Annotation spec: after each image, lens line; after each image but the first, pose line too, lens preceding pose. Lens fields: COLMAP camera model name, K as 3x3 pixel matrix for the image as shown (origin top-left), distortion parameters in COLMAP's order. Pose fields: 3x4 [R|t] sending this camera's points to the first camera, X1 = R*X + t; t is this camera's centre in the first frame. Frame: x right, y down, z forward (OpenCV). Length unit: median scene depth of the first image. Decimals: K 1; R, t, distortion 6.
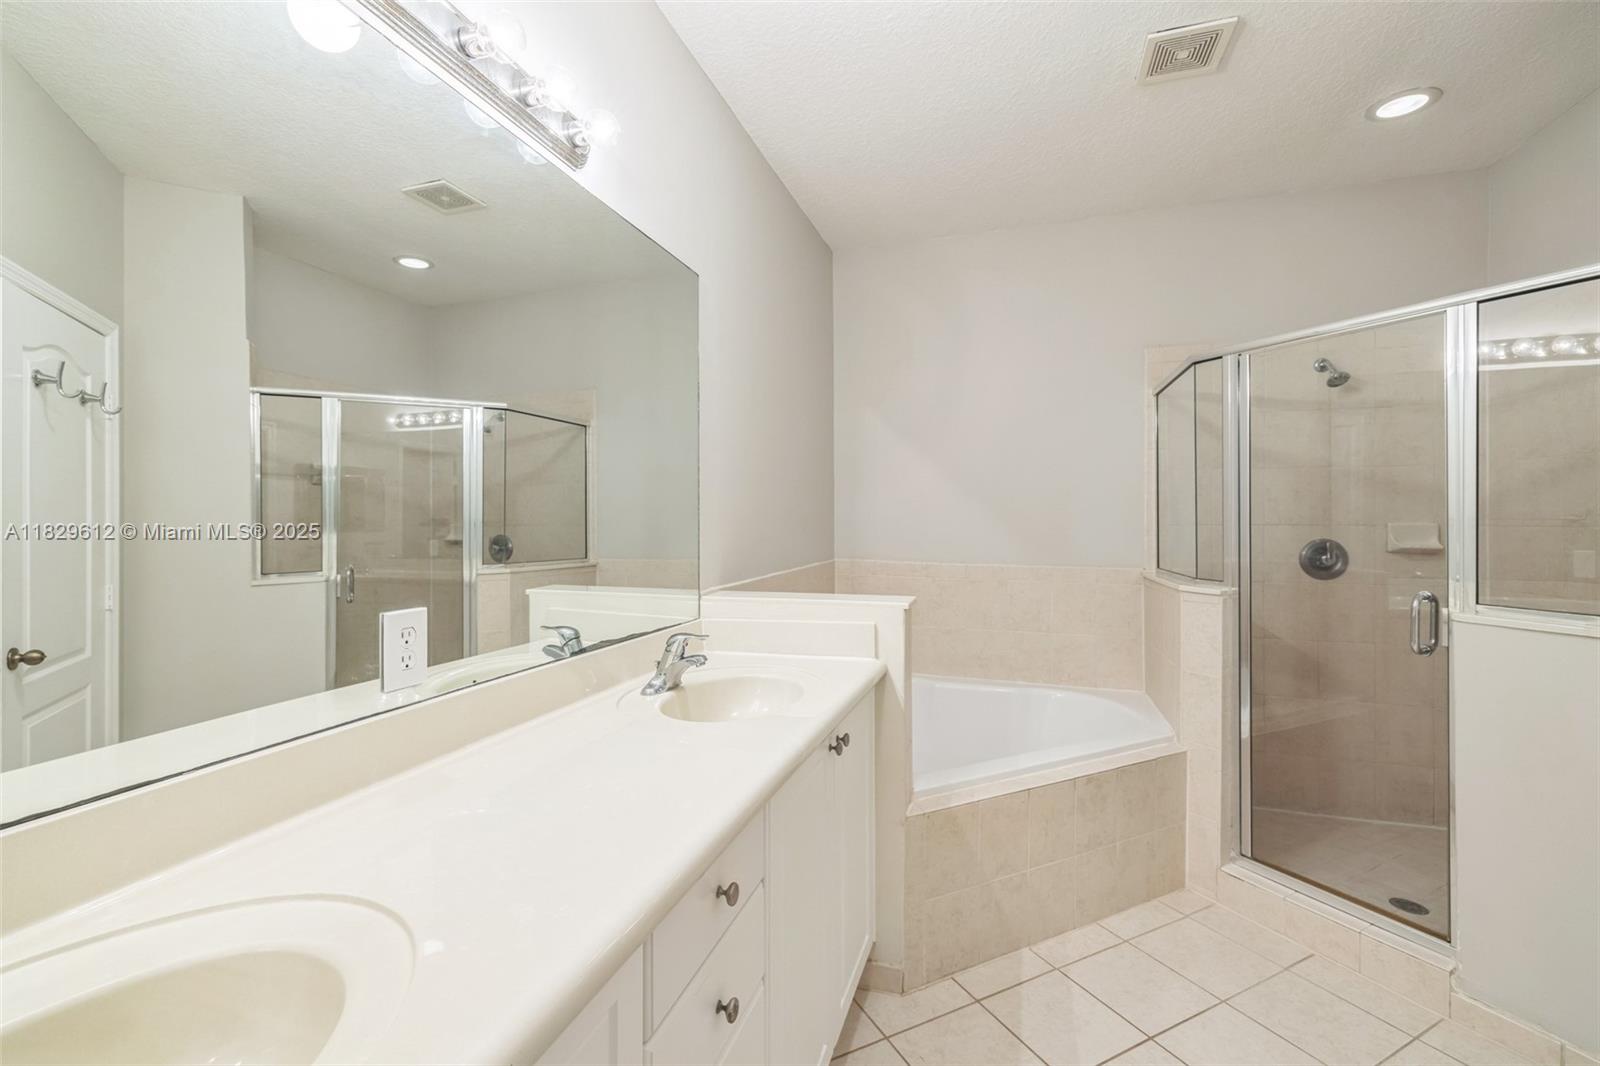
lens RADIAL K [[689.2, 0, 796.1], [0, 689.2, 530.9], [0, 0, 1]] dist [0.006723, -0.000128]
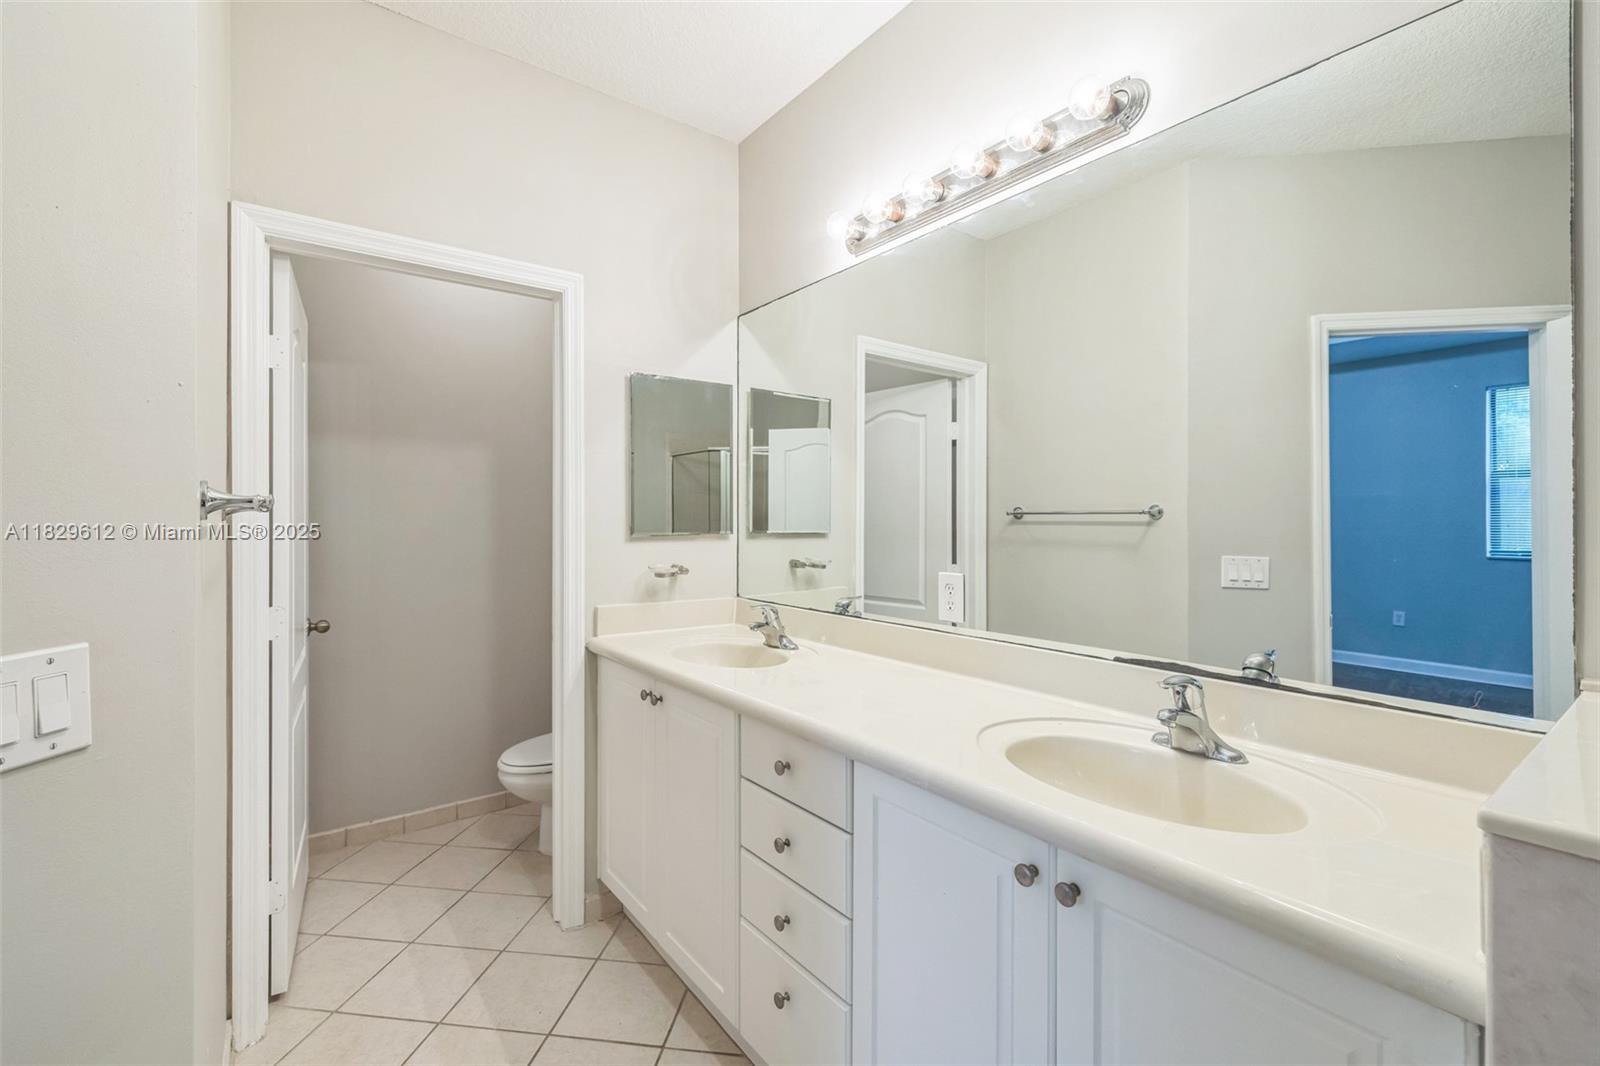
lens RADIAL K [[689.2, 0, 796.1], [0, 689.2, 530.9], [0, 0, 1]] dist [0.006723, -0.000128]
pose [[-0.573839, 0.021498, -0.818686, 0.466235], [-0.009102, 0.999426, 0.032624, -0.016737], [0.818917, 0.026173, -0.573314, 0.798817]]
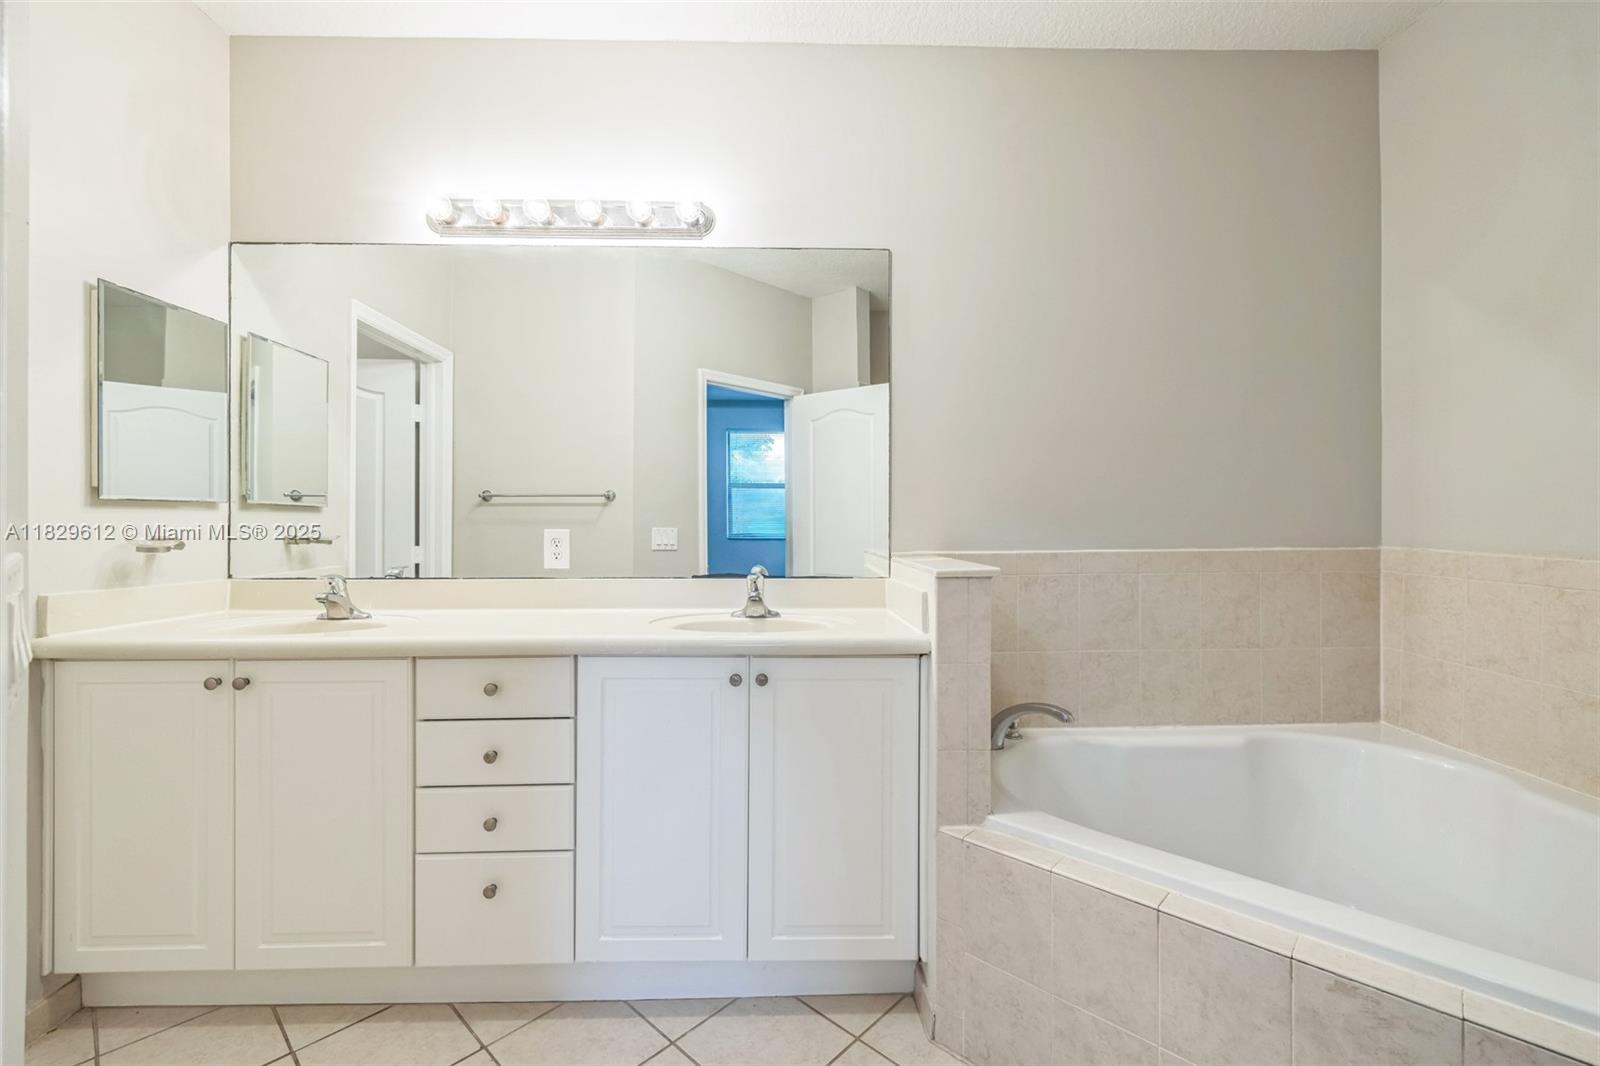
lens RADIAL K [[689.2, 0, 796.1], [0, 689.2, 530.9], [0, 0, 1]] dist [0.006723, -0.000128]
pose [[0.340339, 0.014267, -0.940195, 0.748008], [-0.012820, 0.999862, 0.010531, 0.044069], [0.940215, 0.008470, 0.340475, 0.479358]]
